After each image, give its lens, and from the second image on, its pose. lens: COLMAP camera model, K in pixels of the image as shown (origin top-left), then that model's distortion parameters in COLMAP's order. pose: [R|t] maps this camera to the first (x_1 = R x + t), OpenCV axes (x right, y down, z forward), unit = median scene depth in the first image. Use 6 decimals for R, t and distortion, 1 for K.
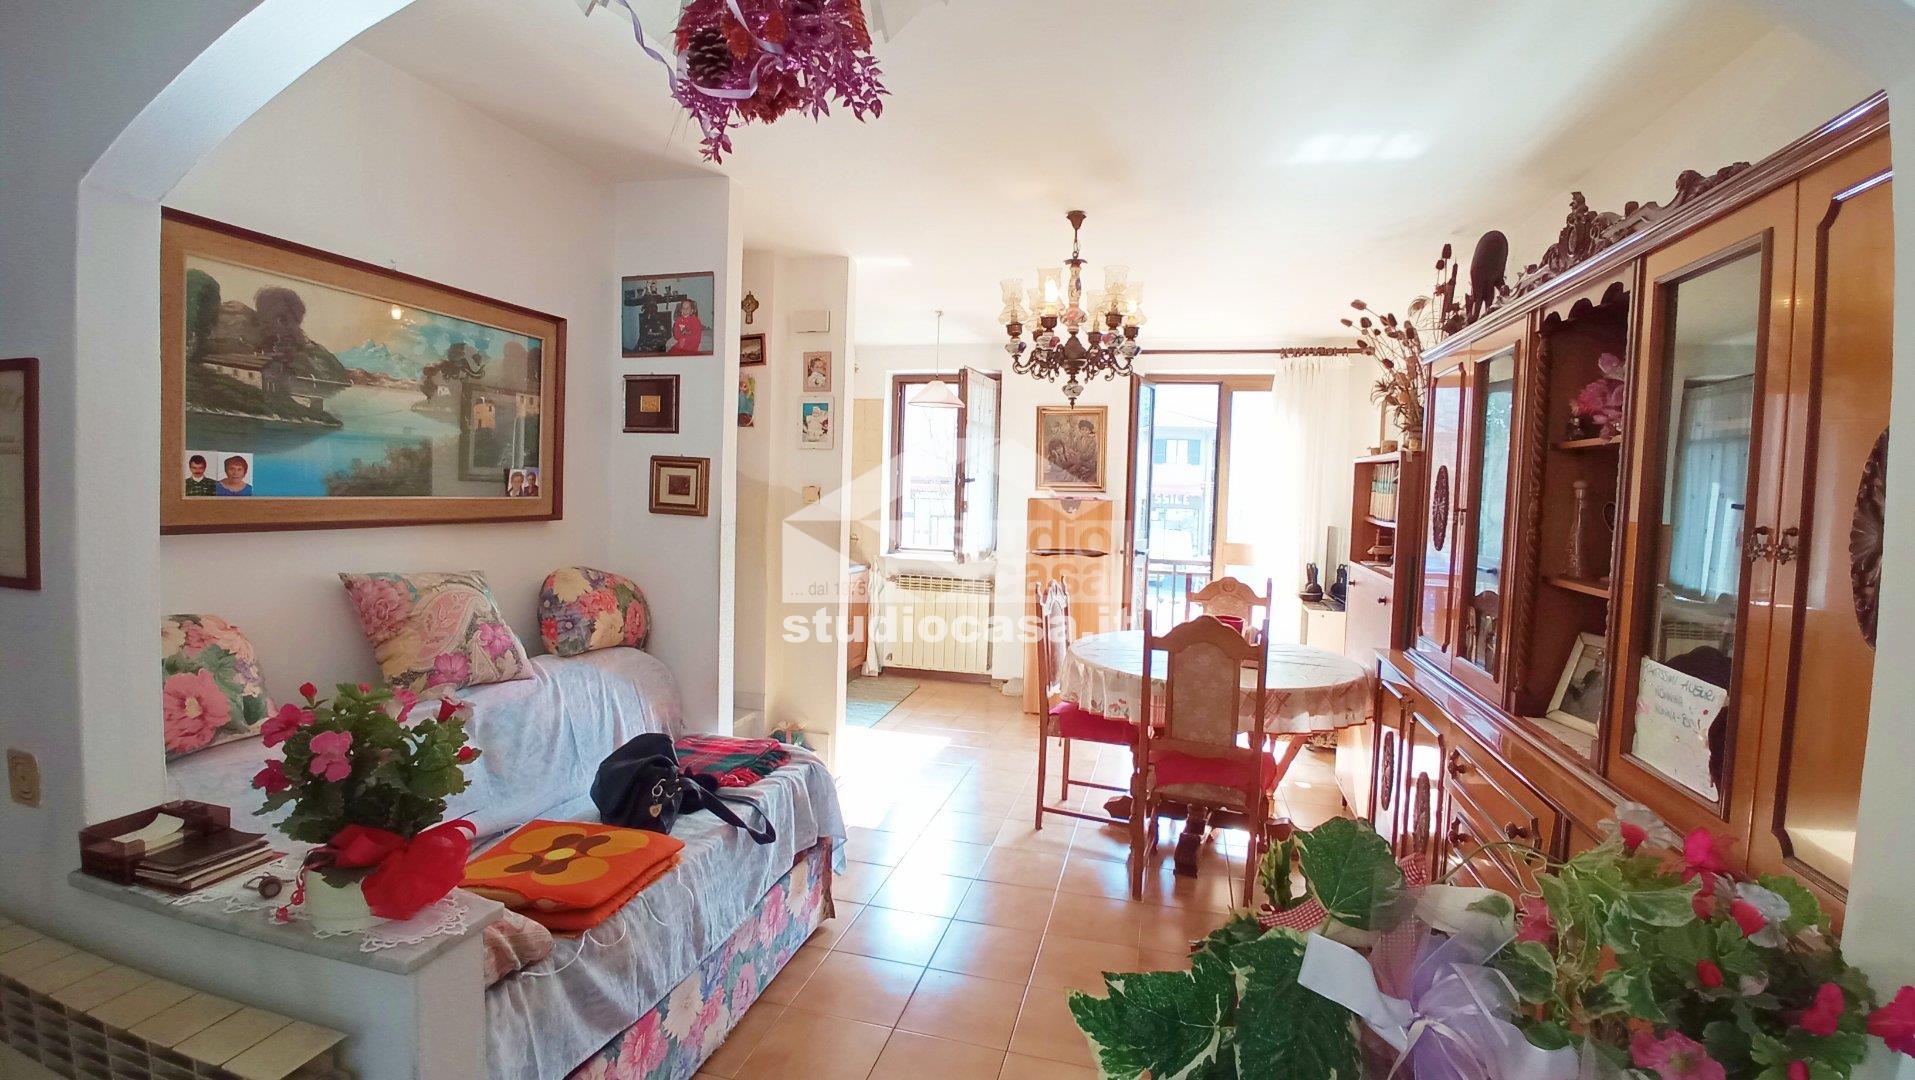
lens RADIAL K [[822.3, 0, 955.3], [0, 822.3, 531.4], [0, 0, 1]] dist [-0.027641, -0.000522]
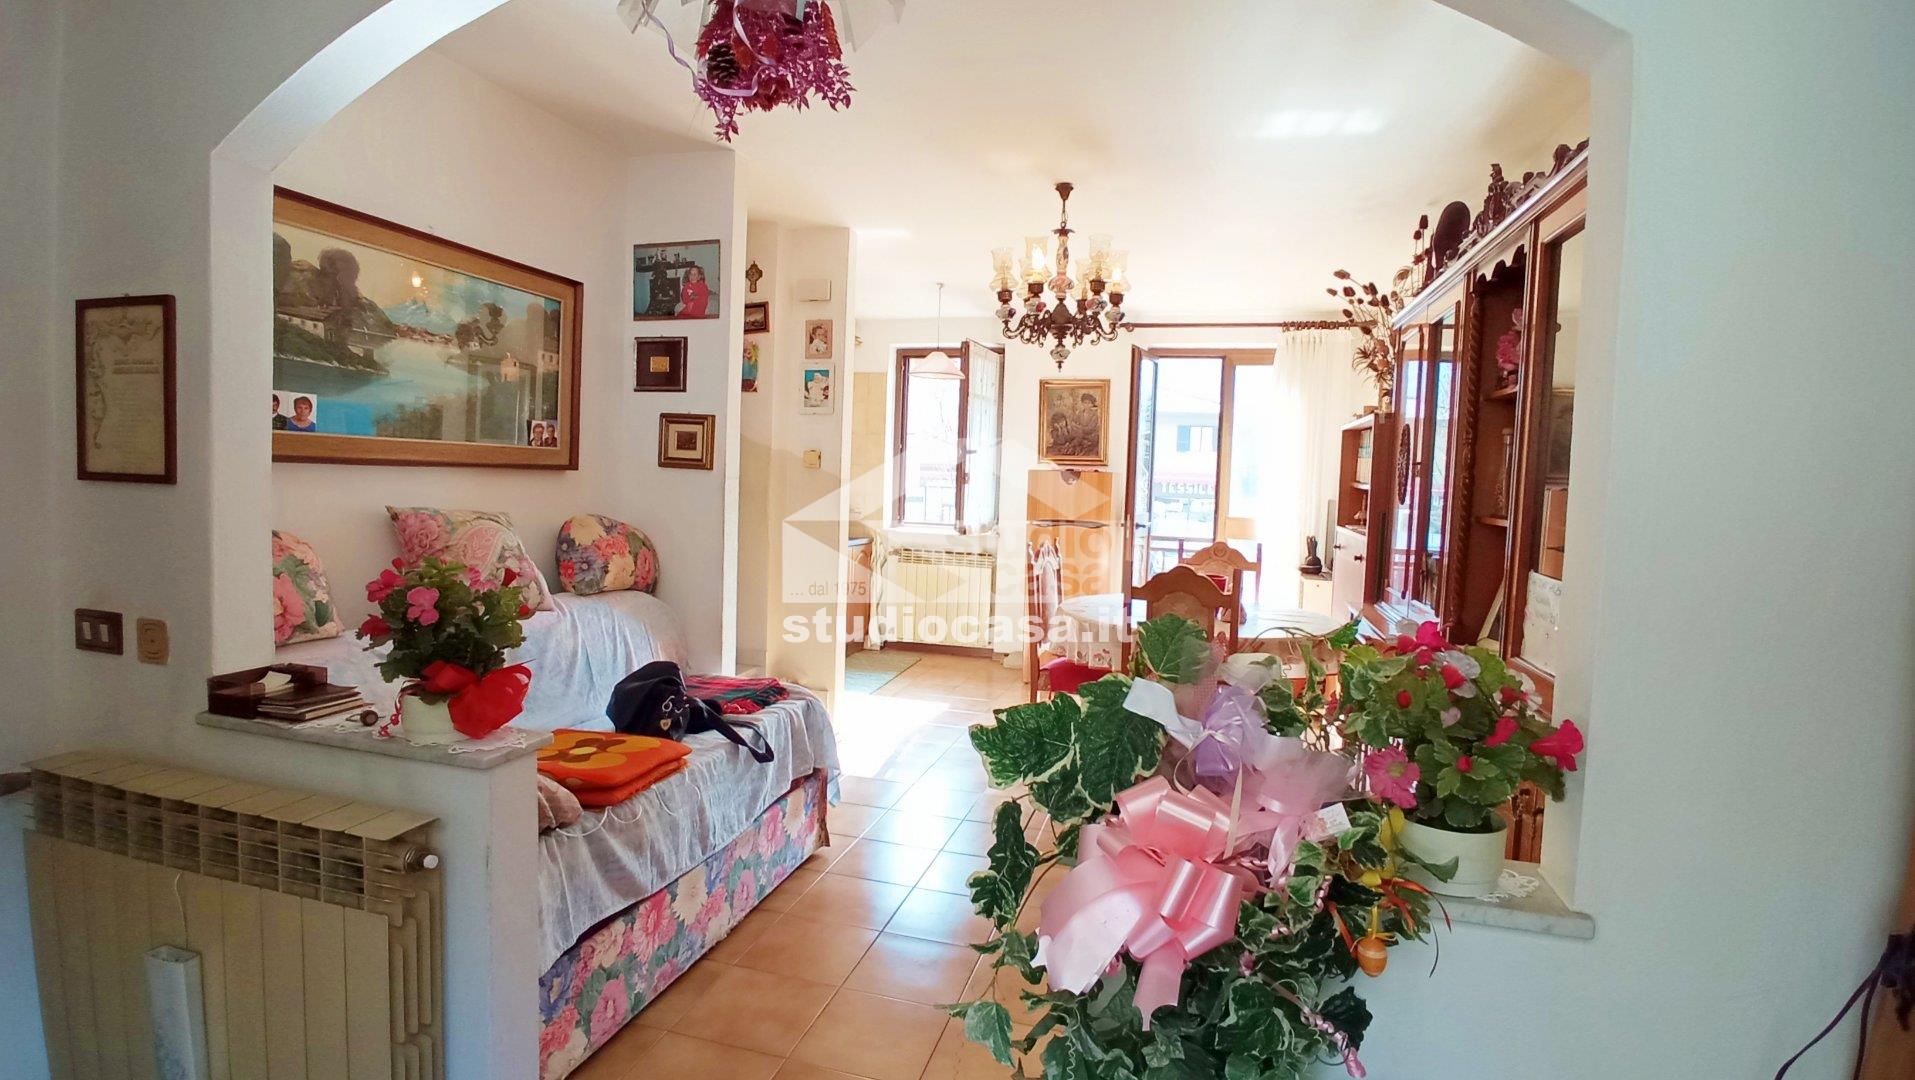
lens RADIAL K [[877.7, 0, 958.0], [0, 877.7, 536.6], [0, 0, 1]] dist [-0.036110, 0.005715]
pose [[0.999850, 0.006756, -0.015948, 0.040248], [-0.006600, 0.999930, 0.009777, 0.063690], [0.016013, -0.009670, 0.999825, -0.151761]]
